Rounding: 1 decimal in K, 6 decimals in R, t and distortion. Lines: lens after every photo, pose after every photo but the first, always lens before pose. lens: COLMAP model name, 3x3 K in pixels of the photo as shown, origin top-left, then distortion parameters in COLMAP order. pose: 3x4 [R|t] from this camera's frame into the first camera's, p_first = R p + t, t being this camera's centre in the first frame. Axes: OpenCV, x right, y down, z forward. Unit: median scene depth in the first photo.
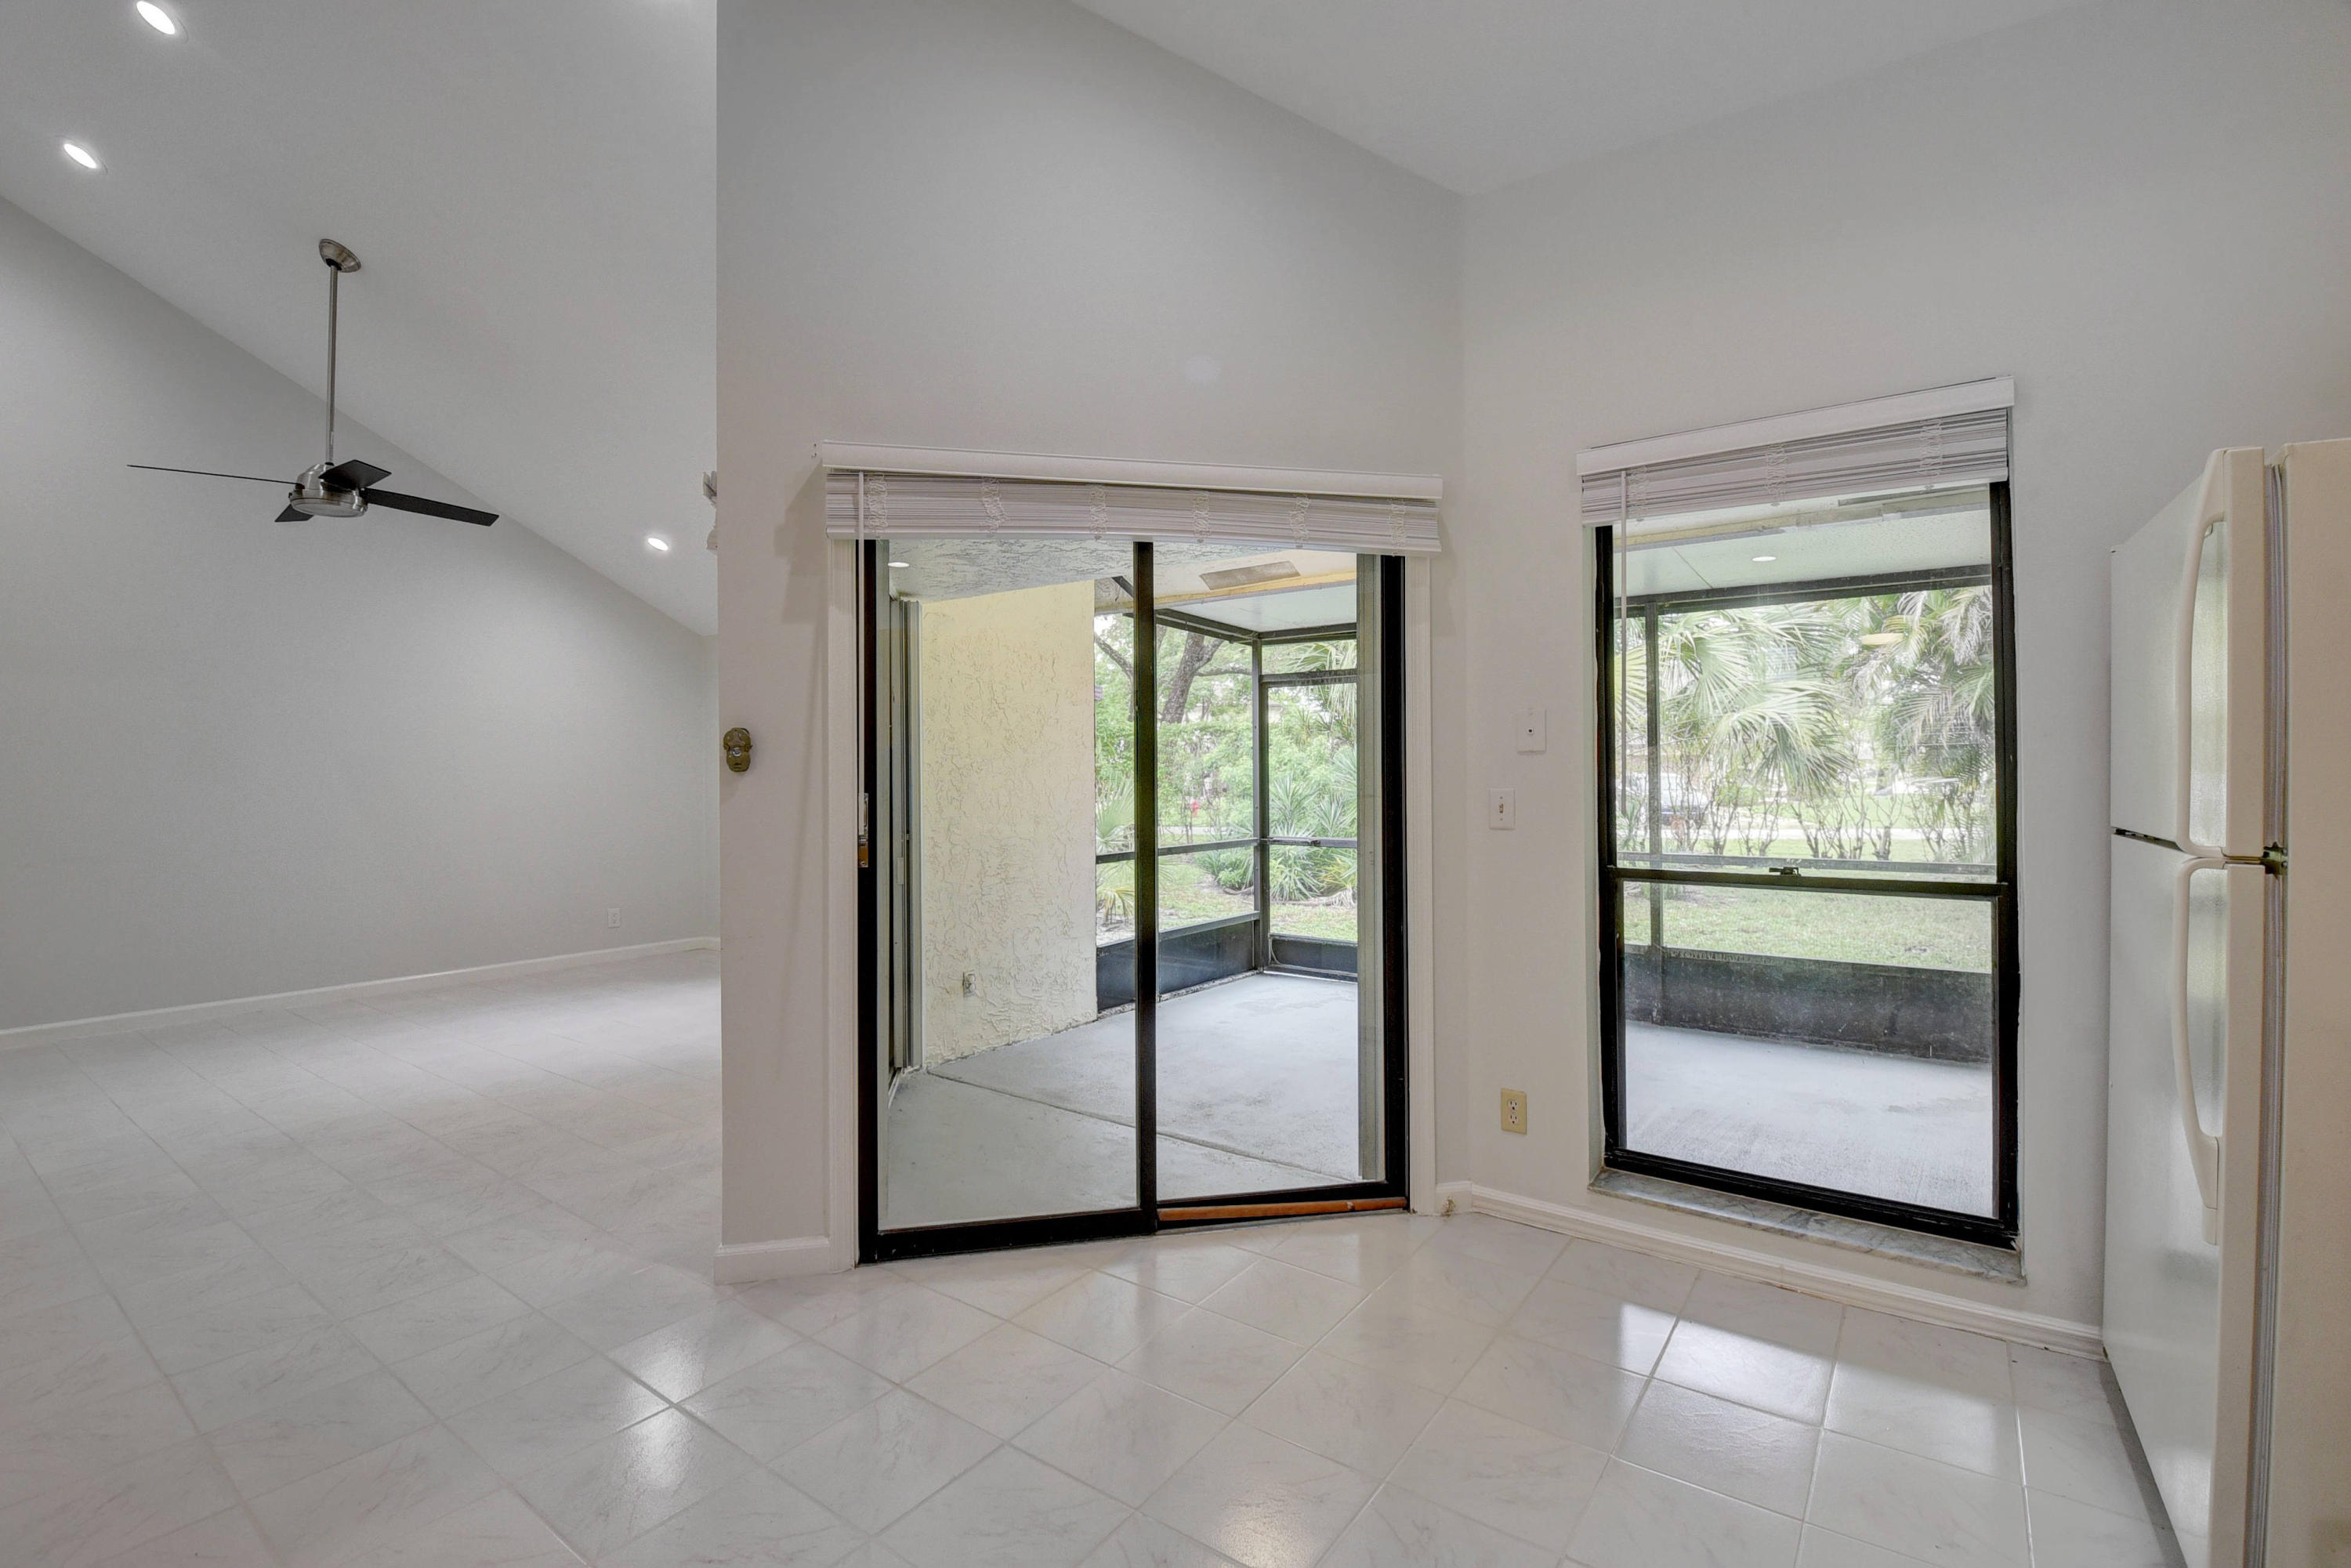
lens RADIAL K [[1009.6, 0, 1177.0], [0, 1009.6, 766.2], [0, 0, 1]] dist [-0.008699, -0.020001]
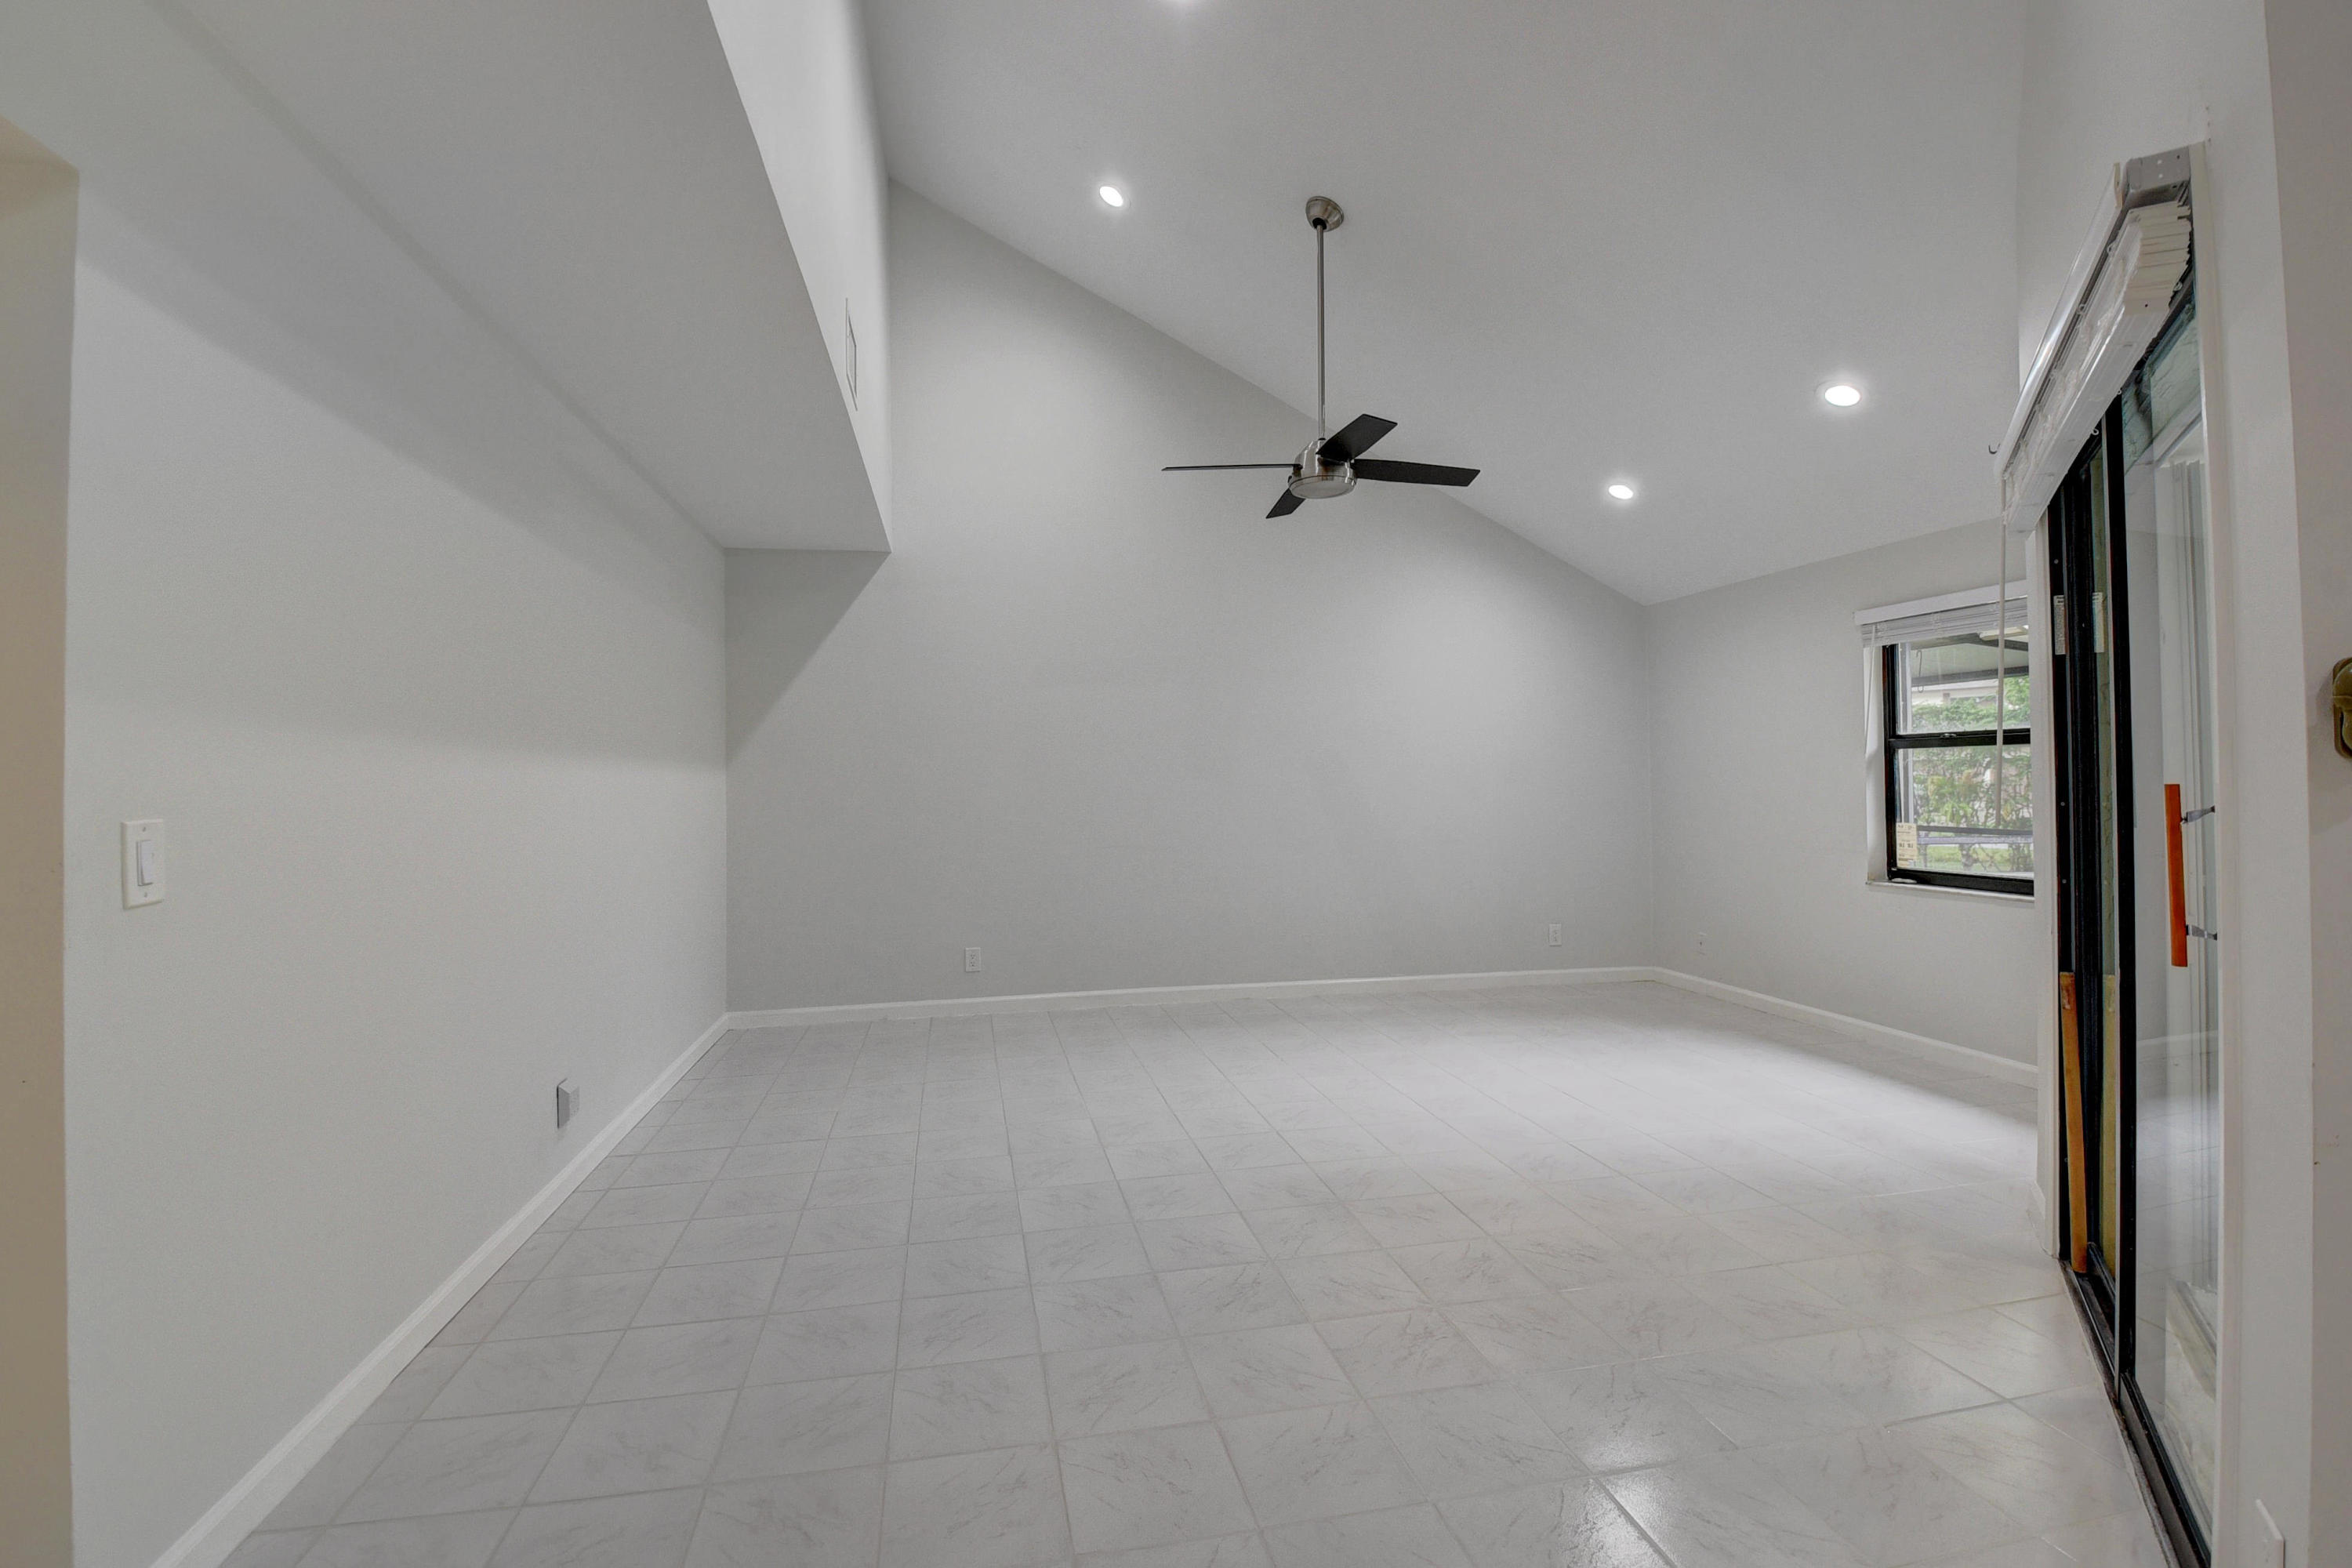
lens RADIAL K [[1023.5, 0, 1171.9], [0, 1023.5, 763.4], [0, 0, 1]] dist [0.004497, -0.021495]
pose [[0.730807, -0.004163, -0.682572, -0.293761], [0.004751, 0.999988, -0.001012, 0.003243], [0.682568, -0.002503, 0.730818, 0.185915]]
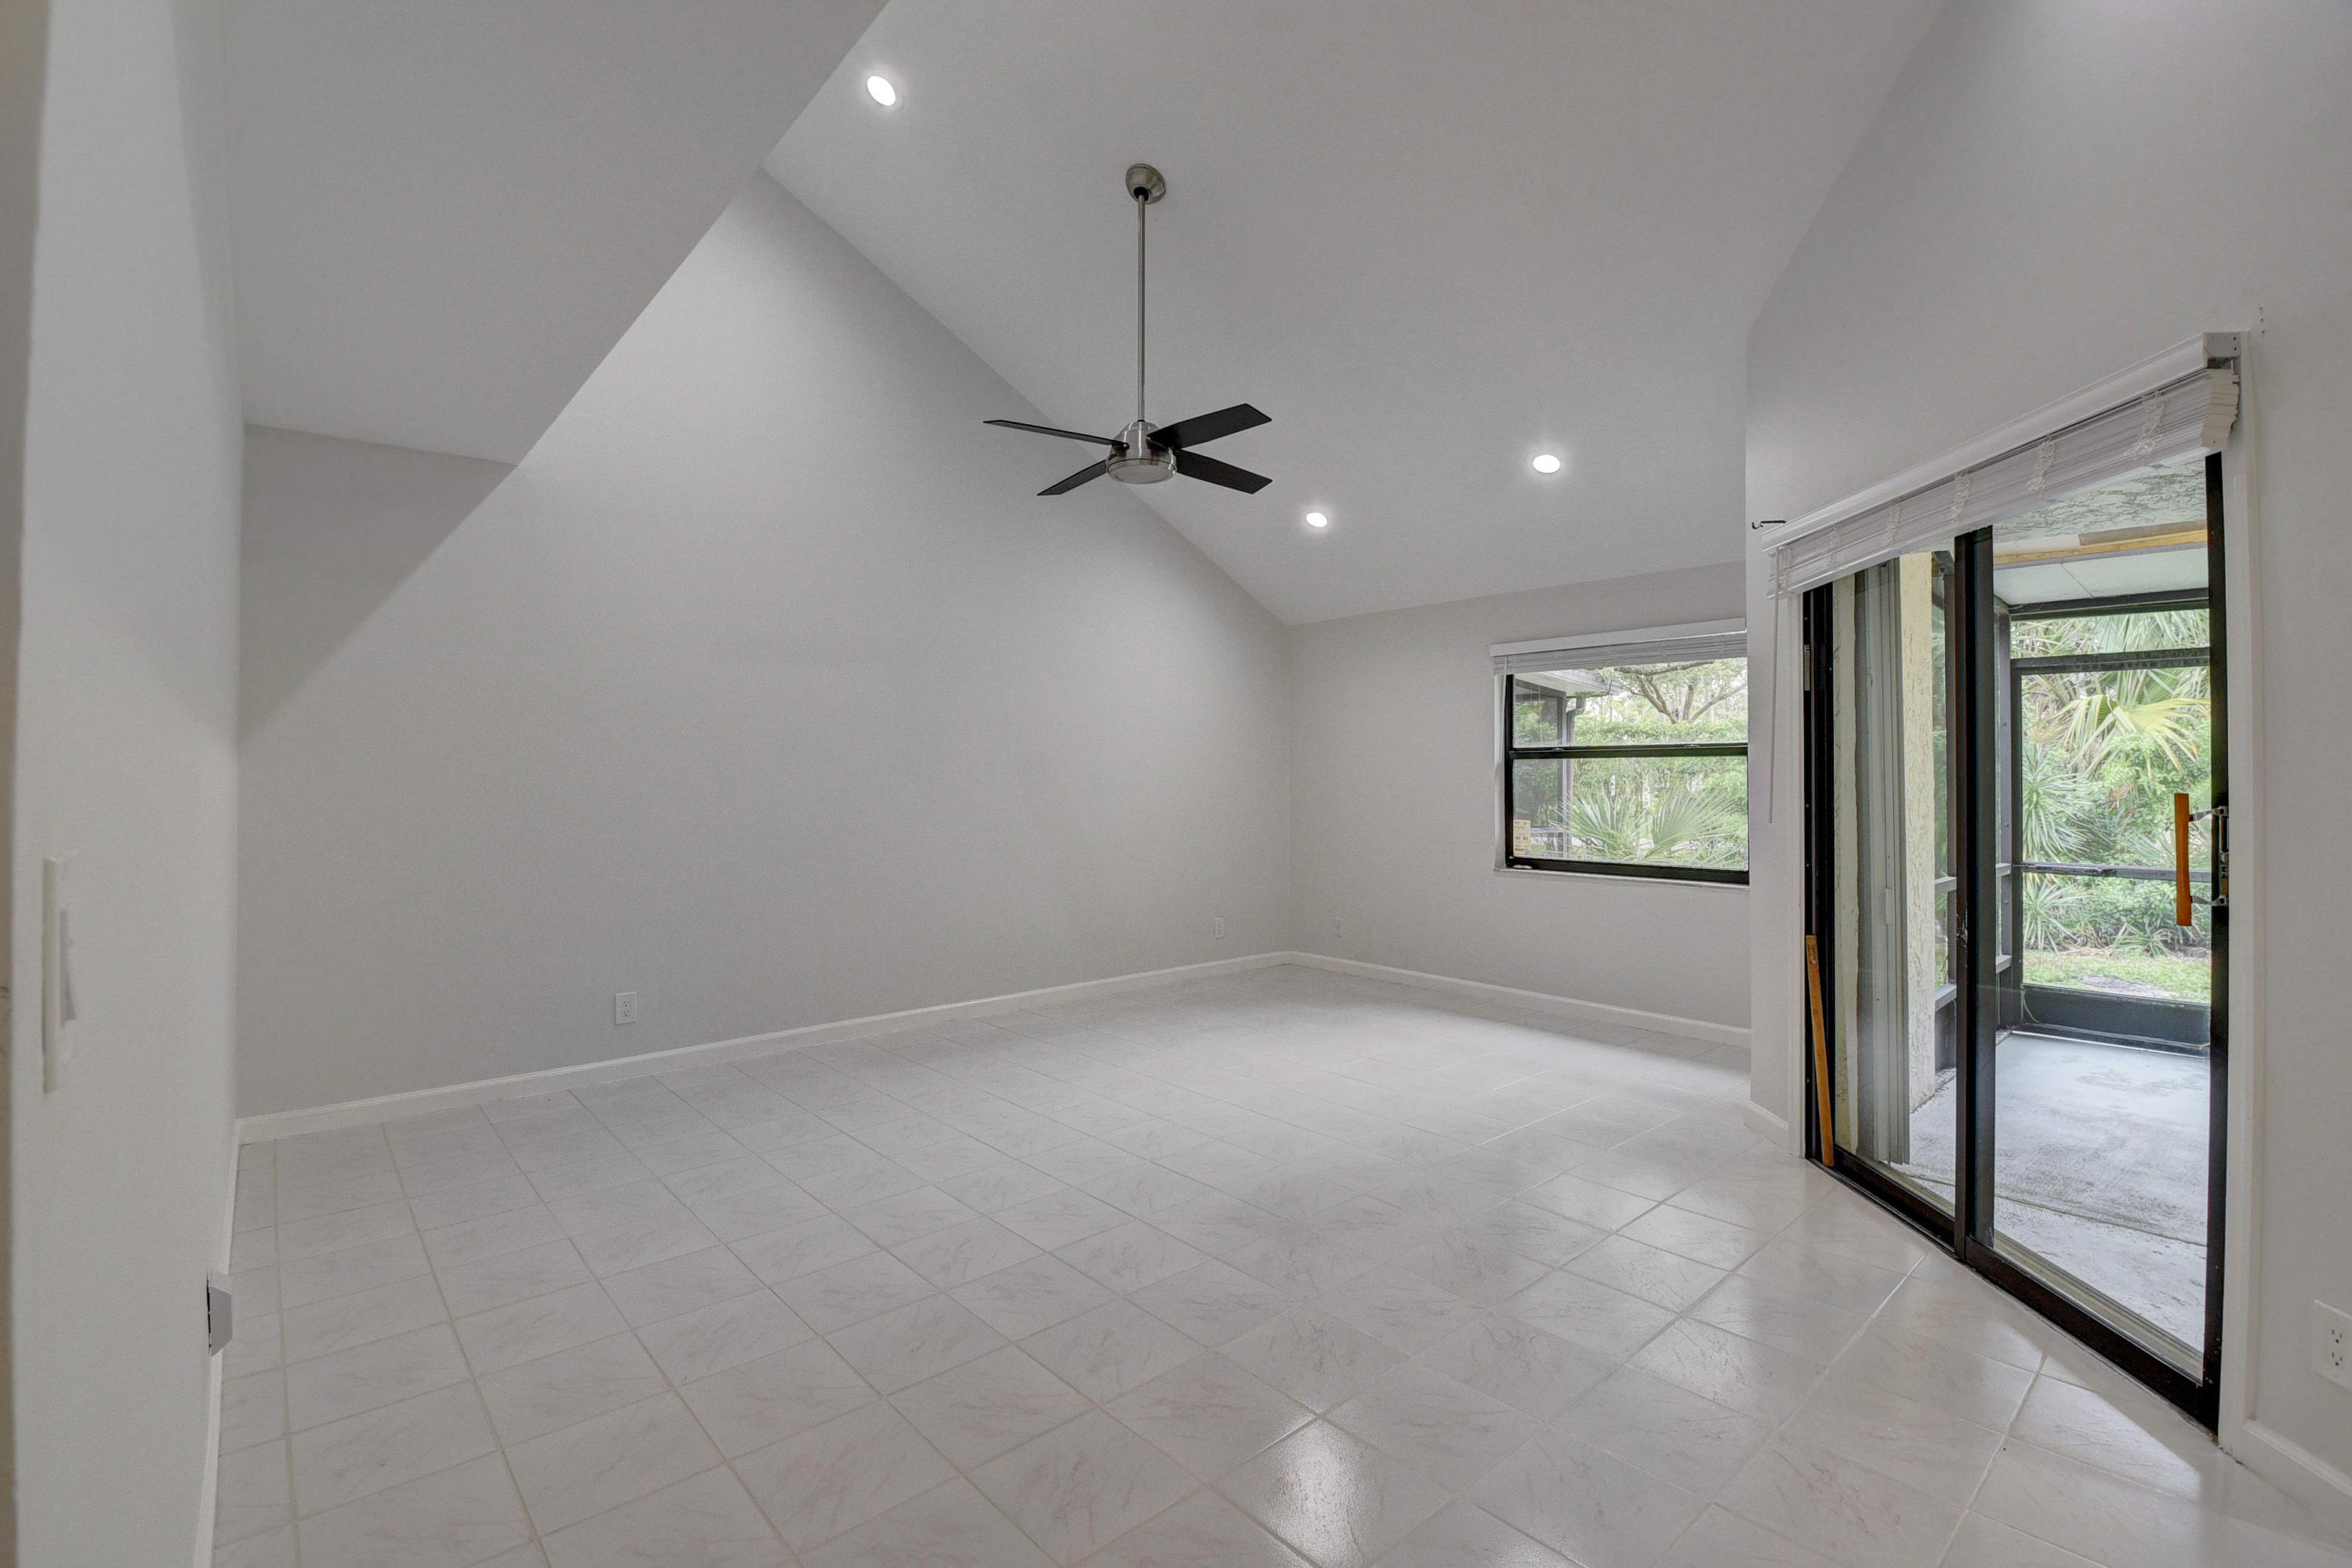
lens RADIAL K [[1014.2, 0, 1125.6], [0, 1014.2, 769.1], [0, 0, 1]] dist [0.003126, -0.020310]
pose [[0.972743, 0.012571, -0.231546, -0.642861], [-0.012472, 0.999920, 0.001893, 0.006221], [0.231551, 0.001046, 0.972822, 0.106163]]
